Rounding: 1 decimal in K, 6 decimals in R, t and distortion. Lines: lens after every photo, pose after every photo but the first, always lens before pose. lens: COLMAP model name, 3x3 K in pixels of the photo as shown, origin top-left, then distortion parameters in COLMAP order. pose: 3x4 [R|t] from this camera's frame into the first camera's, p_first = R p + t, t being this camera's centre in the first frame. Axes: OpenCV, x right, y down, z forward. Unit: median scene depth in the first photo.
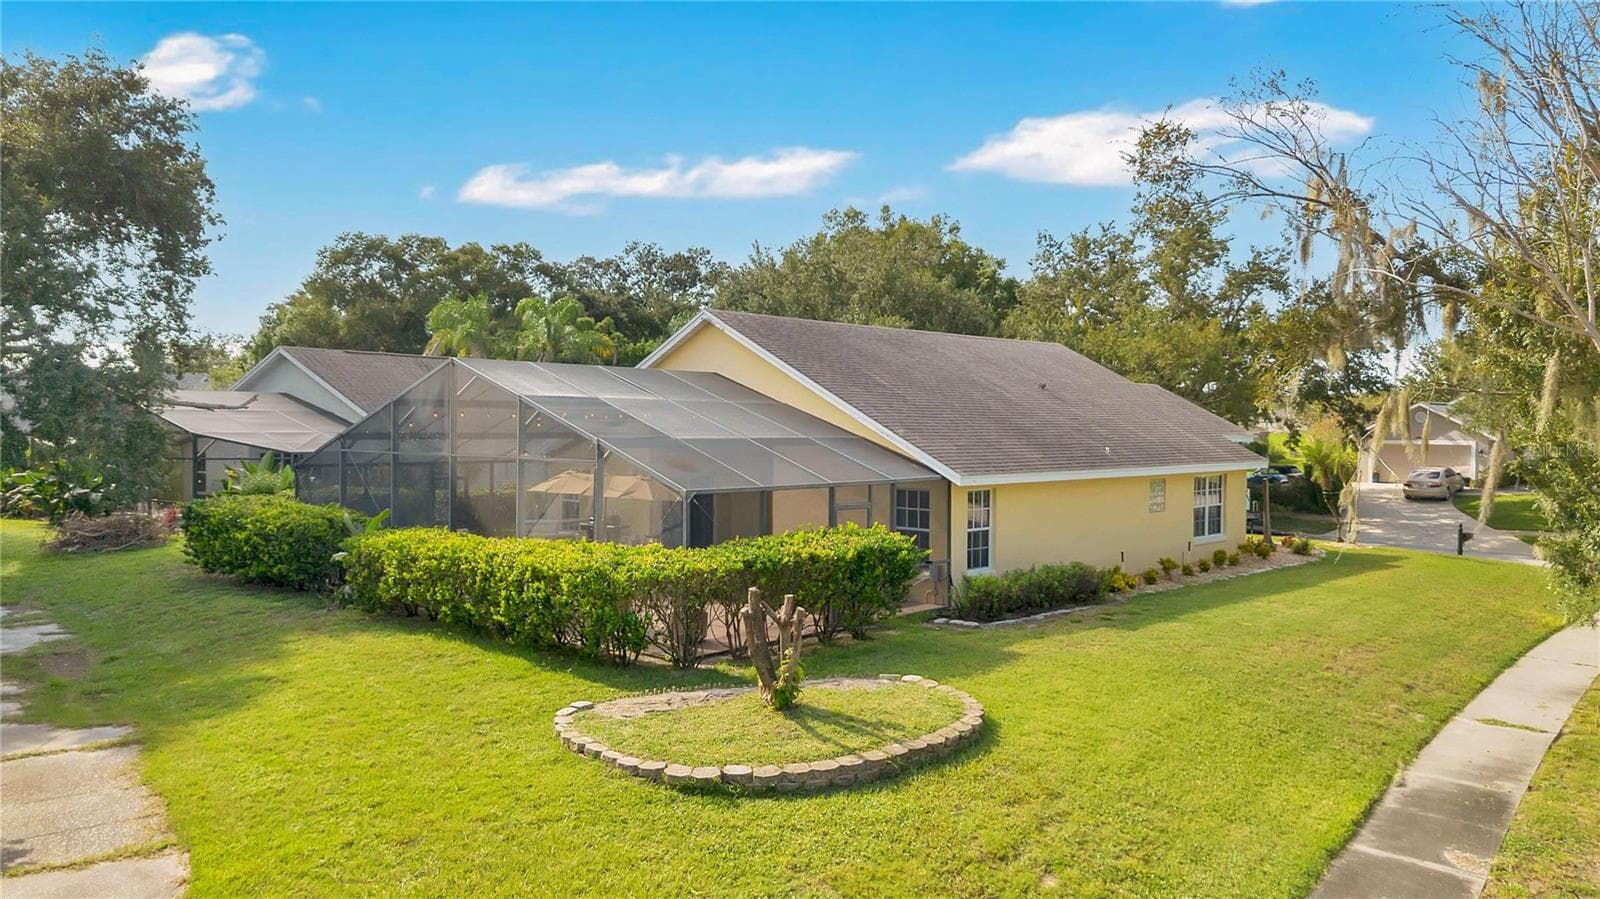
lens RADIAL K [[1054.7, 0, 800.0], [0, 1054.7, 449.5], [0, 0, 1]] dist [0.030492, -0.001720]
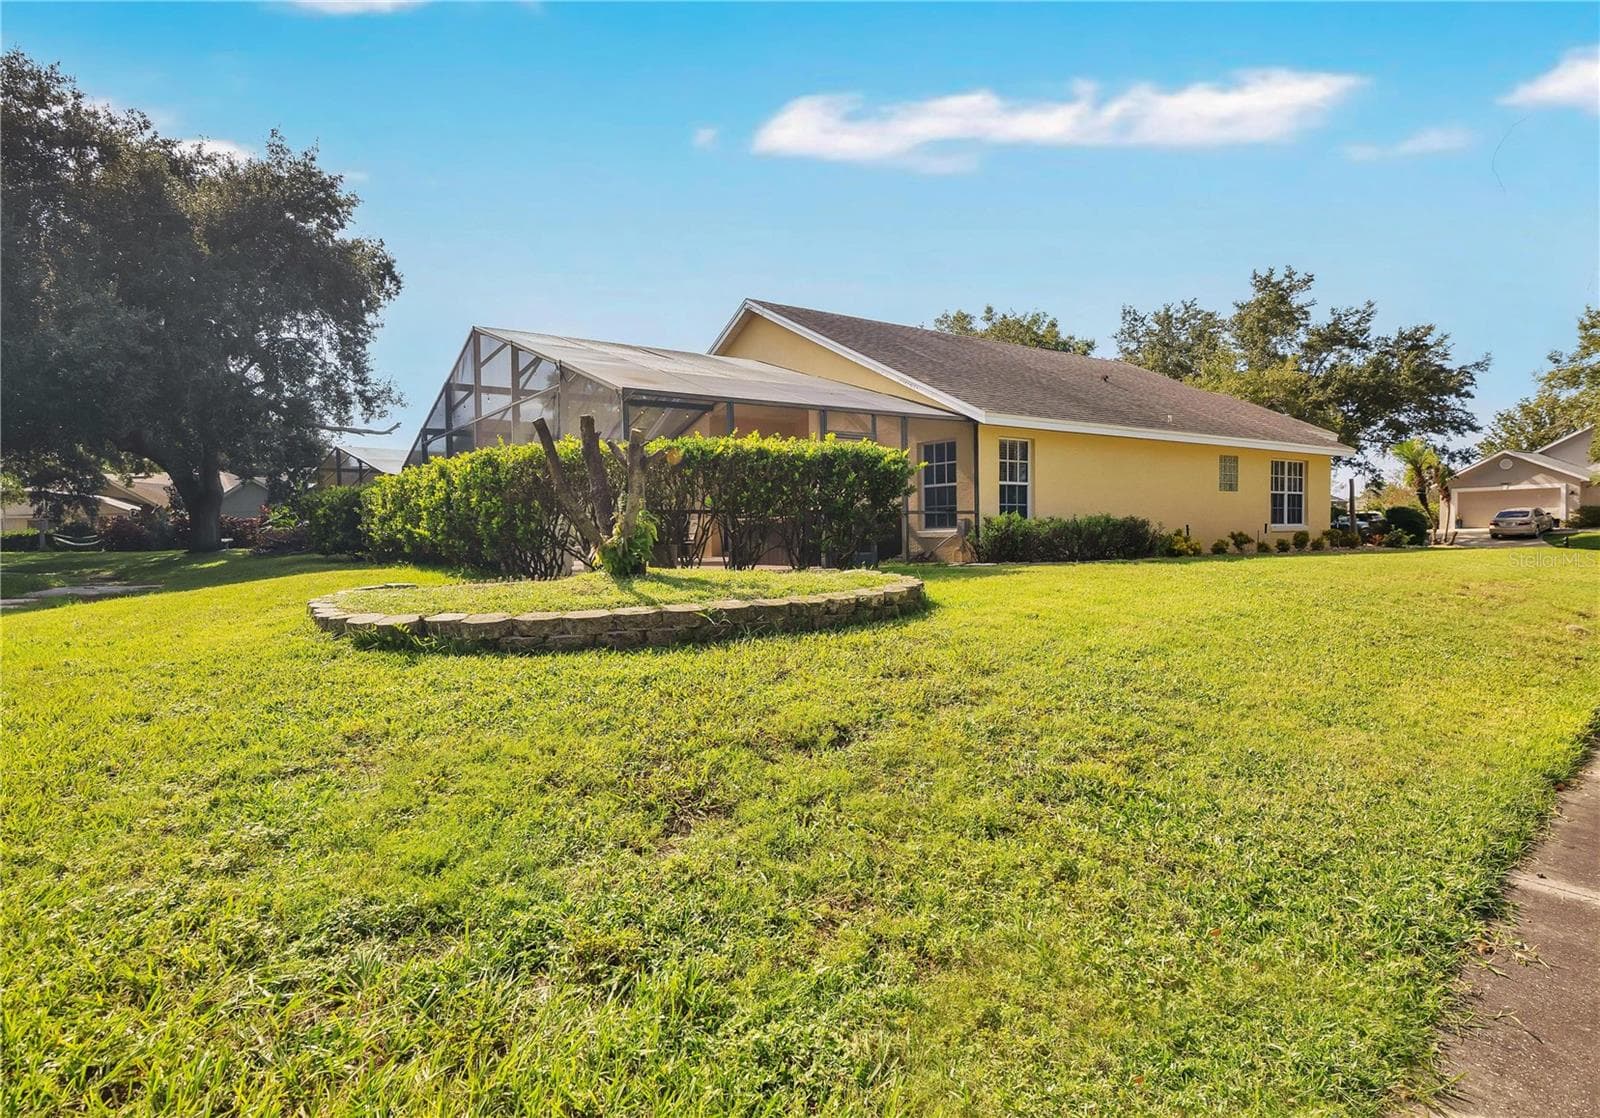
lens RADIAL K [[773.7, 0, 797.1], [0, 773.7, 585.4], [0, 0, 1]] dist [-0.009248, 0.000169]
pose [[0.979914, -0.012616, -0.199022, 0.118019], [0.019779, 0.999225, 0.034044, 0.138333], [0.198439, -0.037297, 0.979403, 0.303031]]
